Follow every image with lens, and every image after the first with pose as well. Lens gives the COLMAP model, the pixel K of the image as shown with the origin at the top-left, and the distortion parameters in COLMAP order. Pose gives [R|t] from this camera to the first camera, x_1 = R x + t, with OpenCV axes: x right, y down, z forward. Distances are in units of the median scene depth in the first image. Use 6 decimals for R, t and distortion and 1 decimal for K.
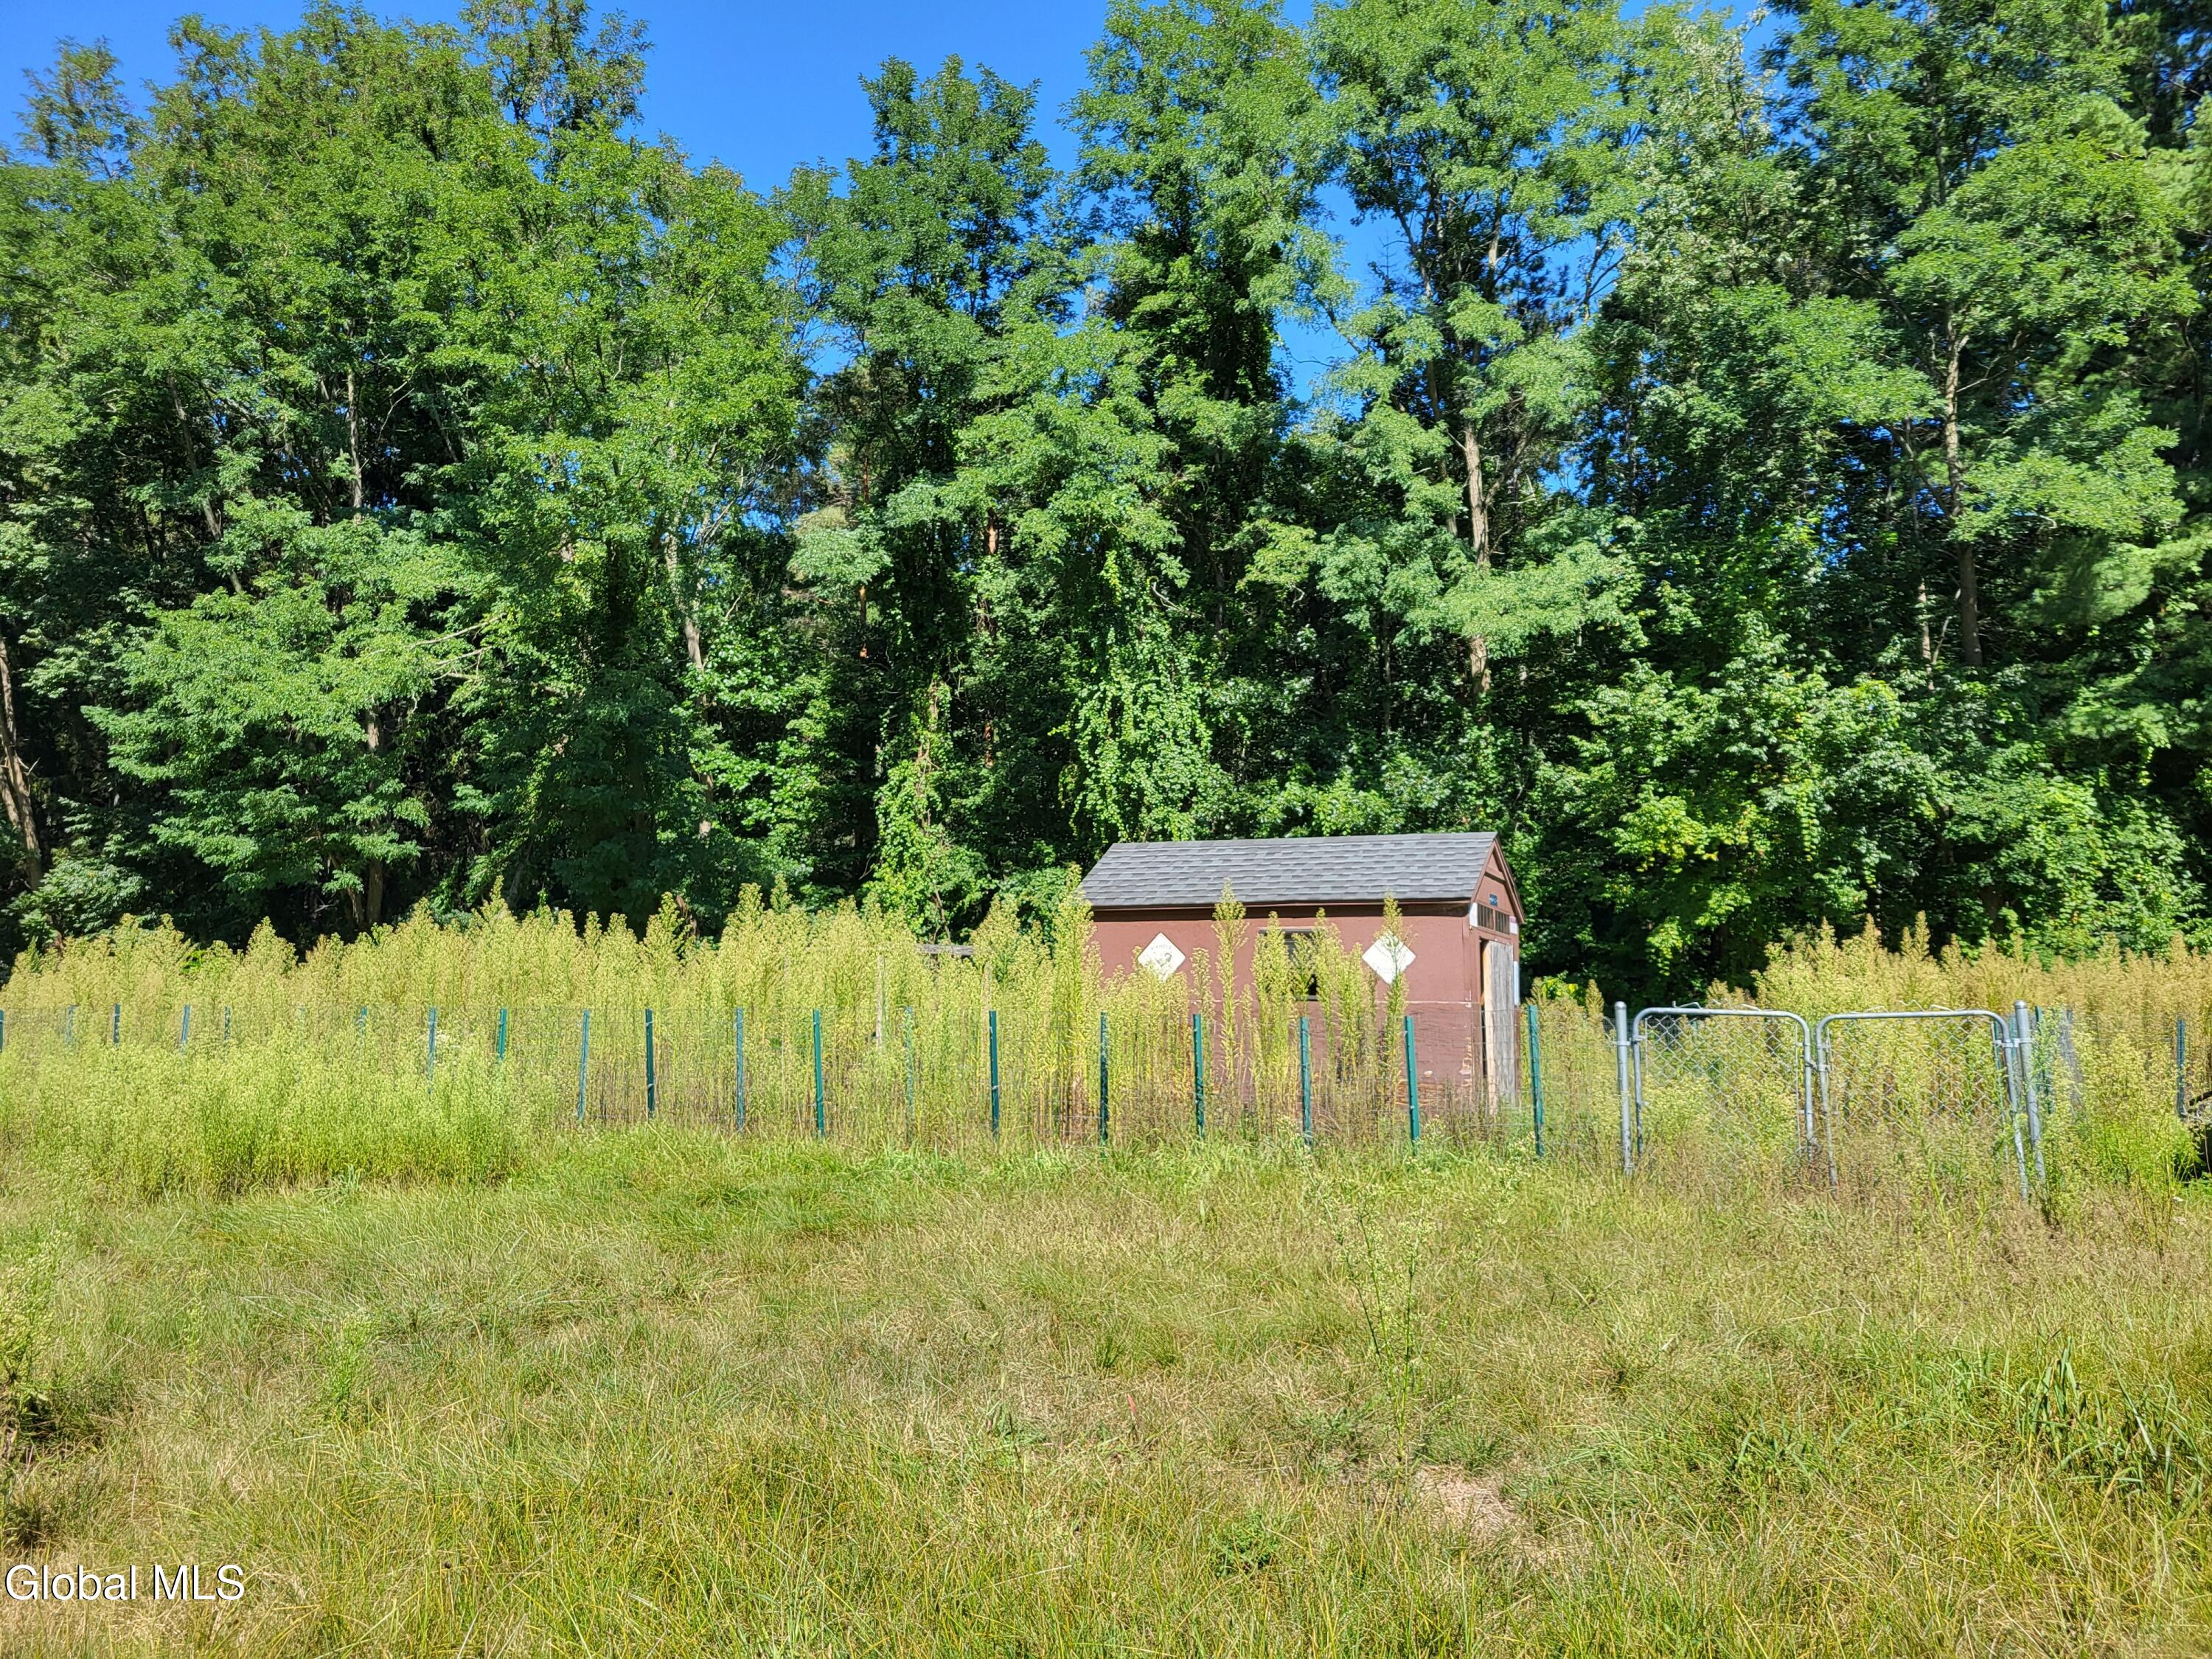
lens RADIAL K [[1638.8, 0, 1107.5], [0, 1638.8, 829.2], [0, 0, 1]] dist [0.029694, -0.013090]
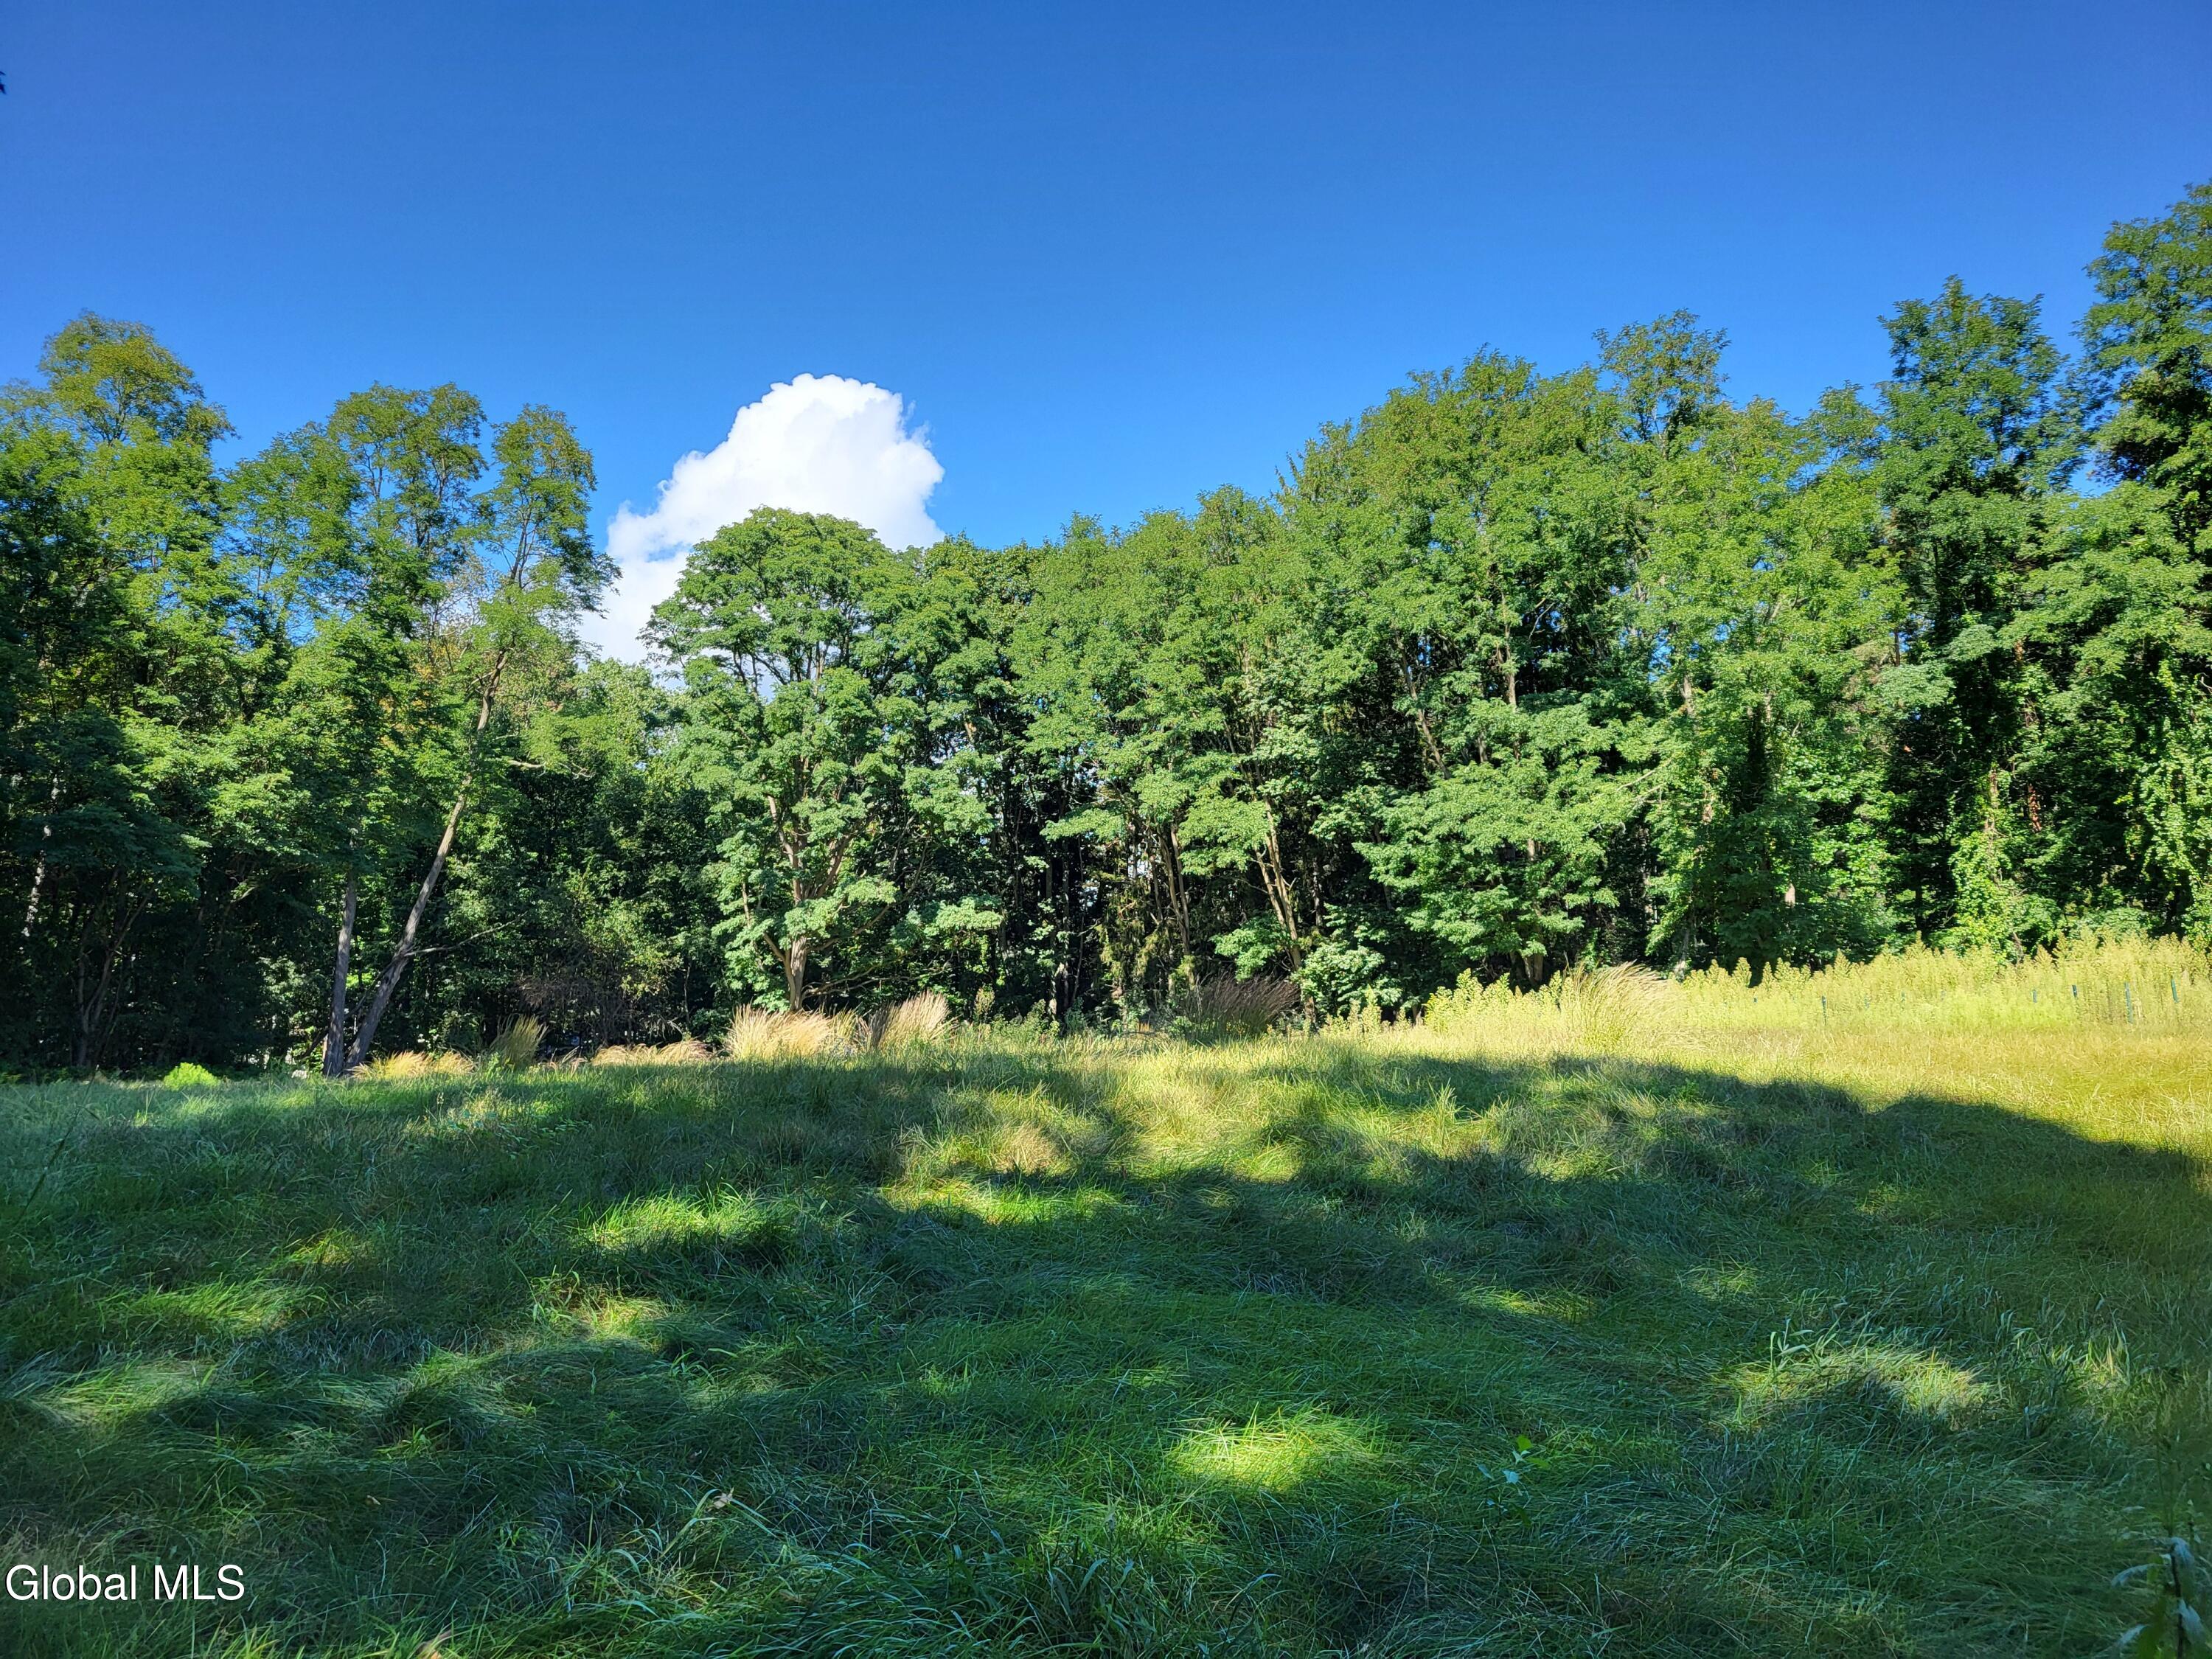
lens RADIAL K [[1638.8, 0, 1101.0], [0, 1638.8, 831.5], [0, 0, 1]] dist [0.029694, -0.013090]
pose [[0.870890, -0.088232, -0.483492, -0.095390], [0.069964, 0.995991, -0.055735, -0.018409], [0.486472, 0.014713, 0.873572, -0.483675]]
